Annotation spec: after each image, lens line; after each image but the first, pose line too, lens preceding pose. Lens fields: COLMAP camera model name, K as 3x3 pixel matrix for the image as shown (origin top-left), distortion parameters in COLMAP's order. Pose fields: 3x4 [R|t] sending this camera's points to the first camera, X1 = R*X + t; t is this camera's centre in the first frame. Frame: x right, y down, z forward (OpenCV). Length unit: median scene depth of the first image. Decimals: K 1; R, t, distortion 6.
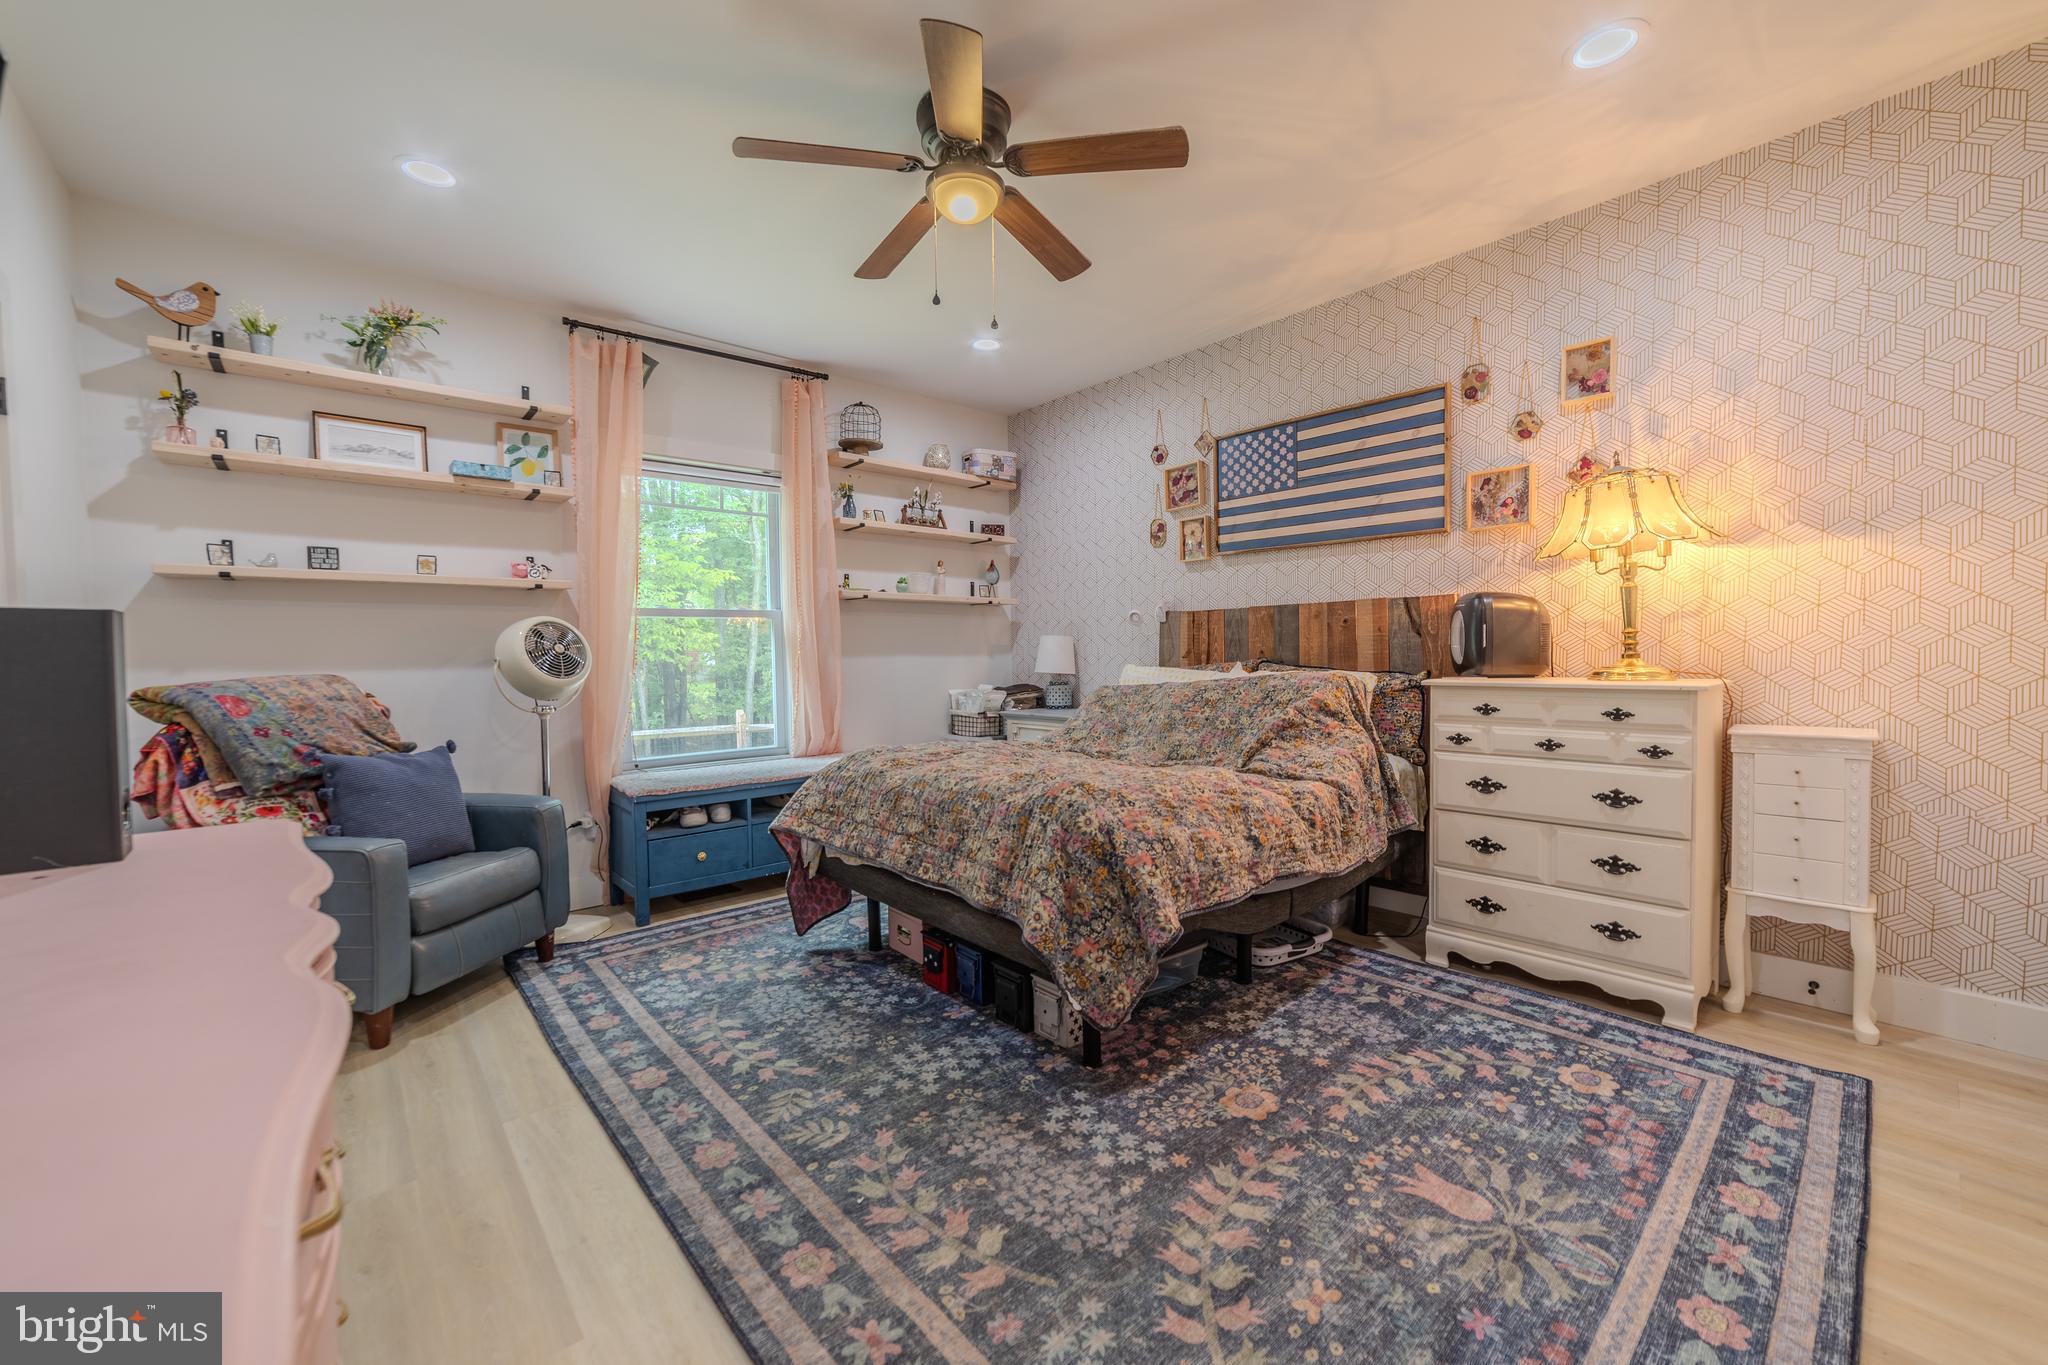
lens RADIAL K [[802.8, 0, 1021.3], [0, 802.8, 677.8], [0, 0, 1]] dist [-0.024629, 0.009068]
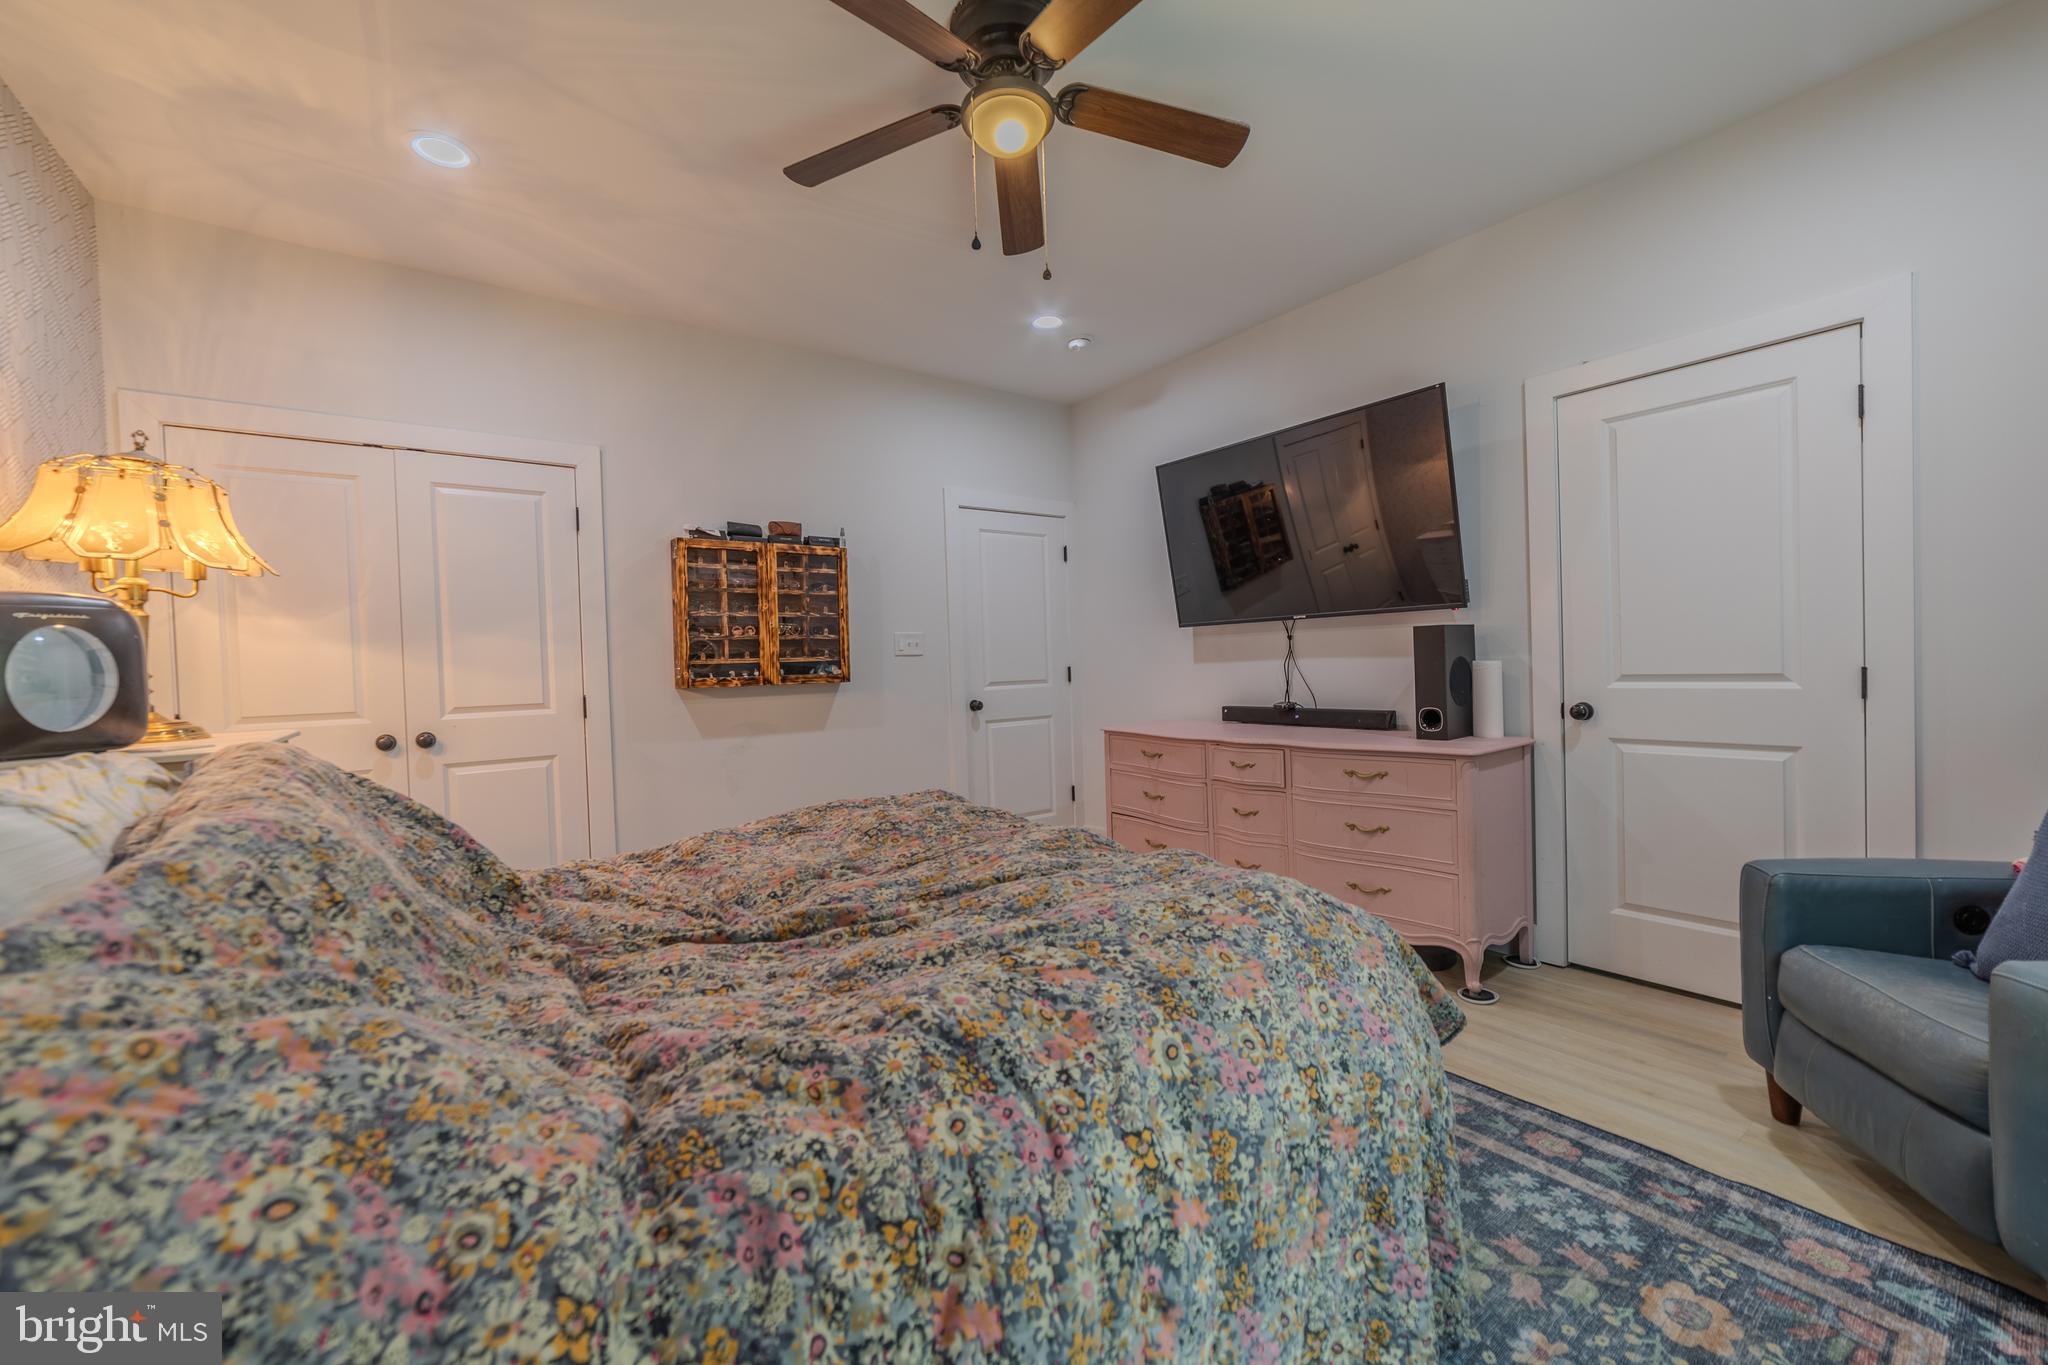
lens RADIAL K [[802.8, 0, 1021.3], [0, 802.8, 677.8], [0, 0, 1]] dist [-0.024629, 0.009068]
pose [[-0.994939, 0.043570, 0.090546, -0.094739], [0.047865, 0.997803, 0.045816, -0.039525], [-0.088350, 0.049918, -0.994838, 1.318956]]
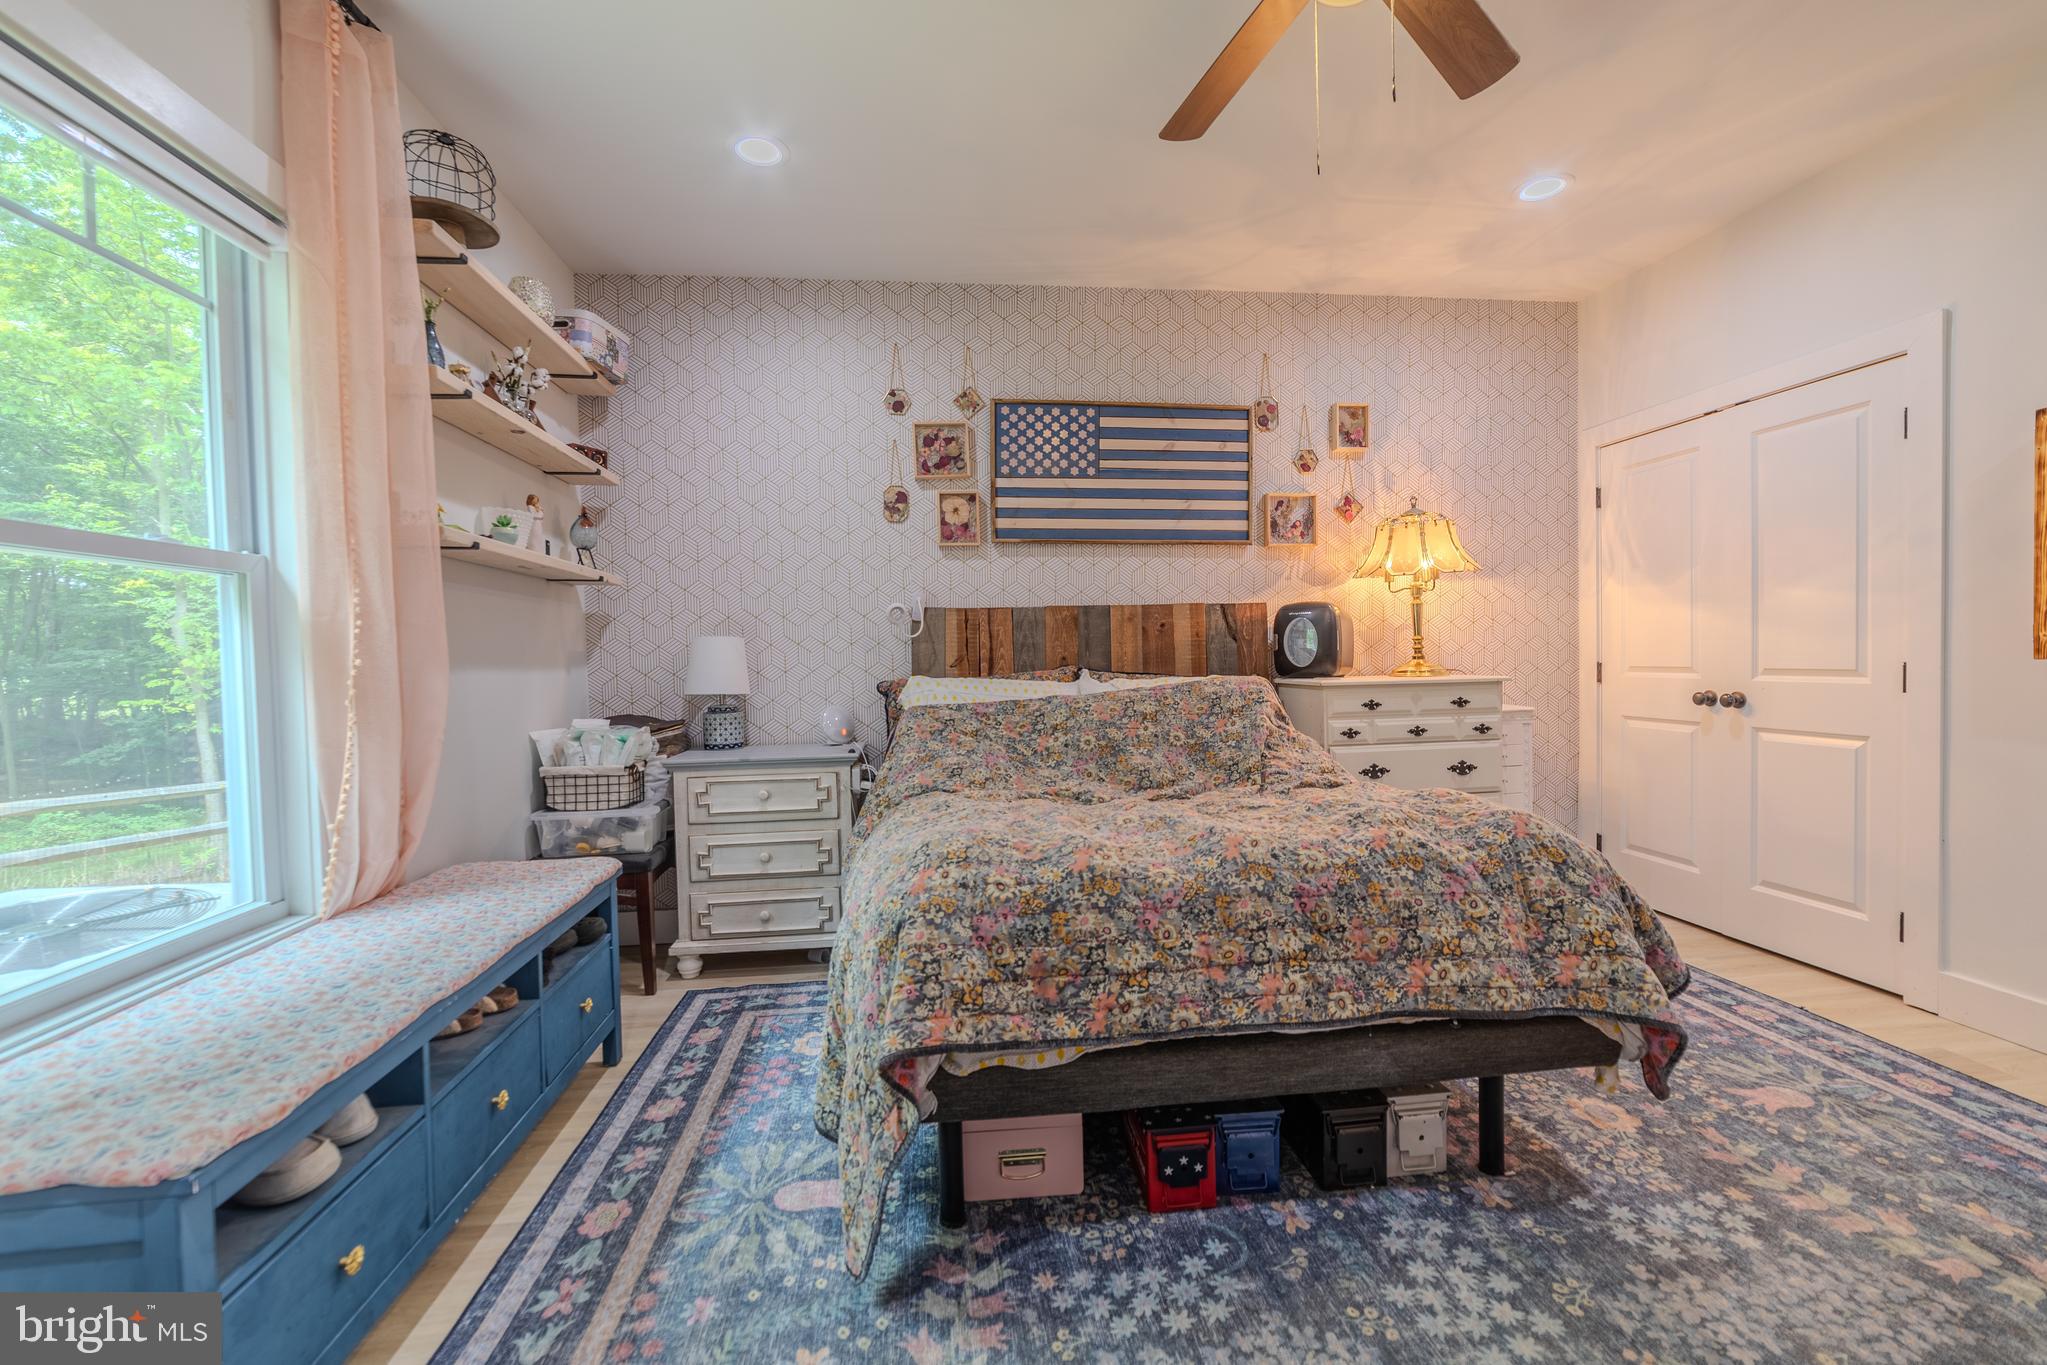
lens RADIAL K [[848.2, 0, 991.9], [0, 848.2, 681.1], [0, 0, 1]] dist [-0.025354, 0.008615]
pose [[0.564197, -0.020134, 0.825395, -0.589747], [0.037605, 0.999292, -0.001329, -0.010633], [-0.824784, 0.031789, 0.564554, 0.631943]]
